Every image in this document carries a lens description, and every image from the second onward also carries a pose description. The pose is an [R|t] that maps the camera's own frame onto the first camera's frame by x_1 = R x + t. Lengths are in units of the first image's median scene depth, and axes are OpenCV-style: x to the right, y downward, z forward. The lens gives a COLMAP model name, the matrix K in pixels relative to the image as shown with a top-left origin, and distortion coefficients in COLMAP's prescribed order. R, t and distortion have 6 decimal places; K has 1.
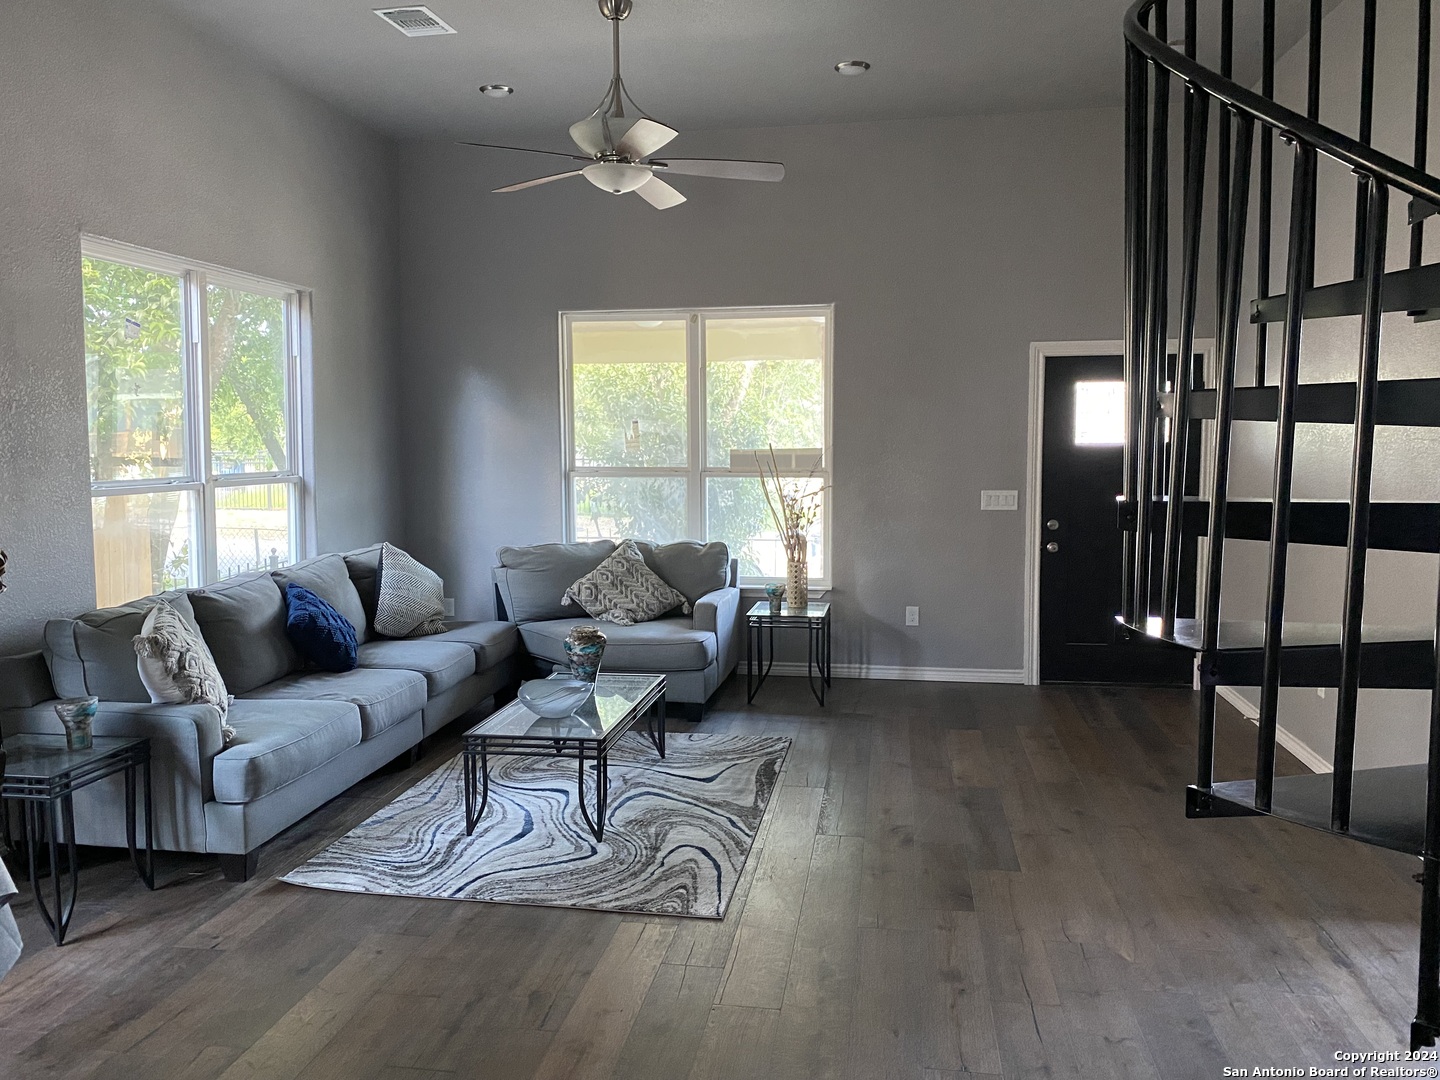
lens RADIAL K [[1078.5, 0, 720.0], [0, 1078.5, 540.0], [0, 0, 1]] dist [0.114184, -0.302297]
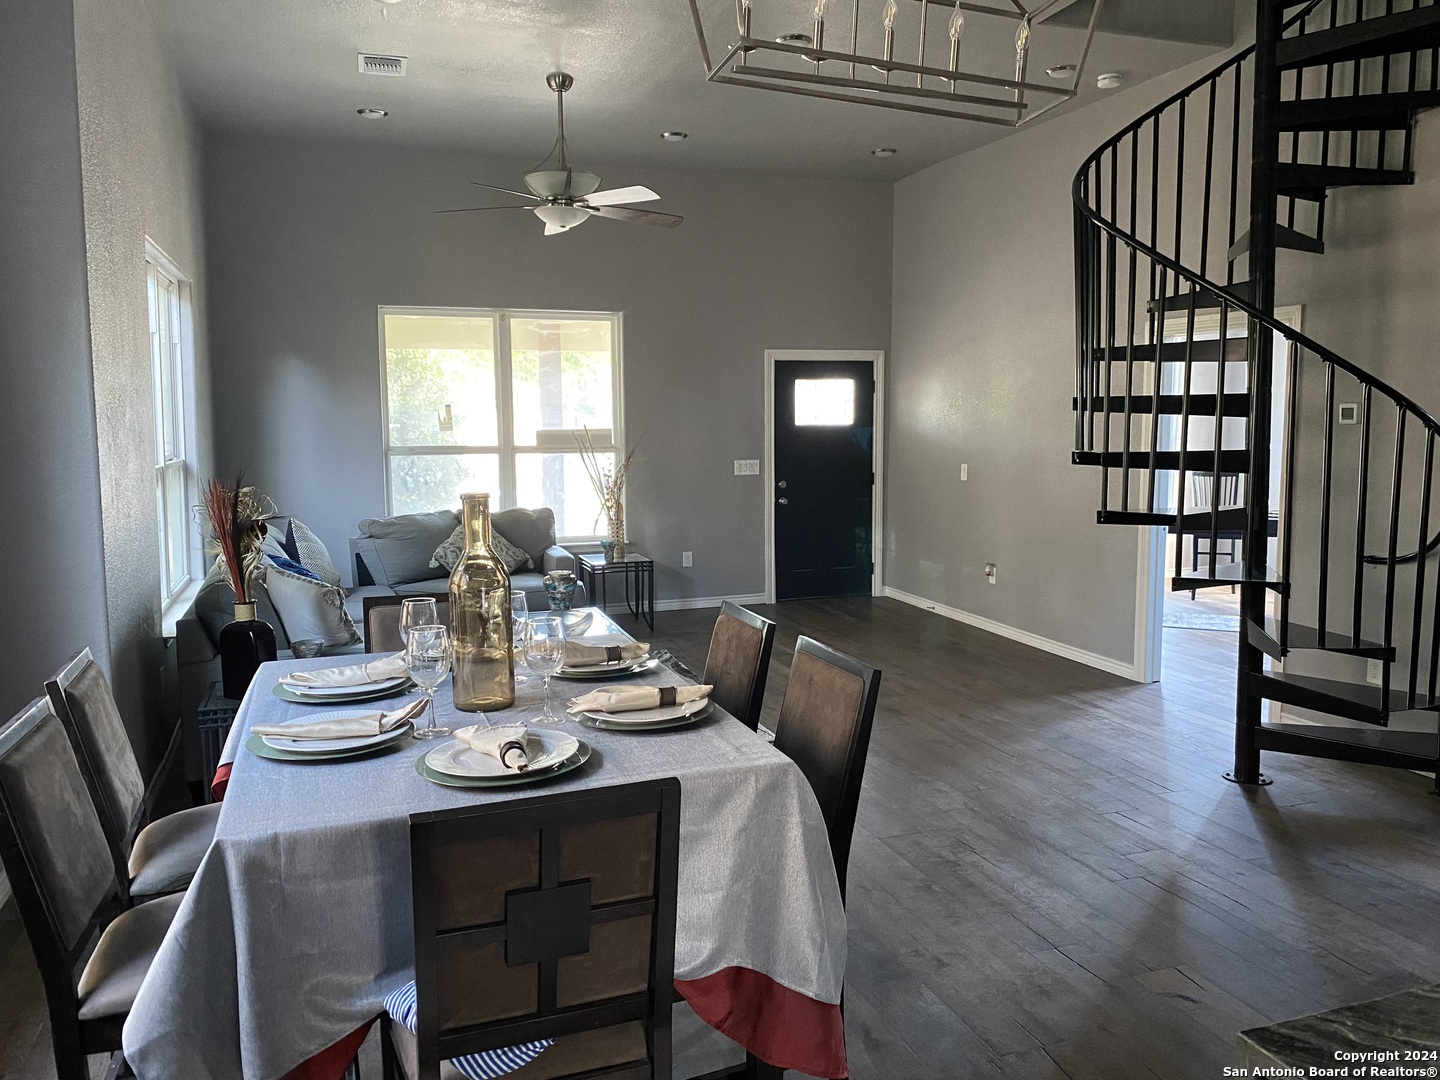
lens RADIAL K [[1078.5, 0, 720.0], [0, 1078.5, 540.0], [0, 0, 1]] dist [0.114184, -0.302297]
pose [[0.875964, -0.056443, 0.479063, -0.458888], [0.047589, 0.998398, 0.030613, 0.011163], [-0.480023, -0.004018, 0.877247, -0.165516]]
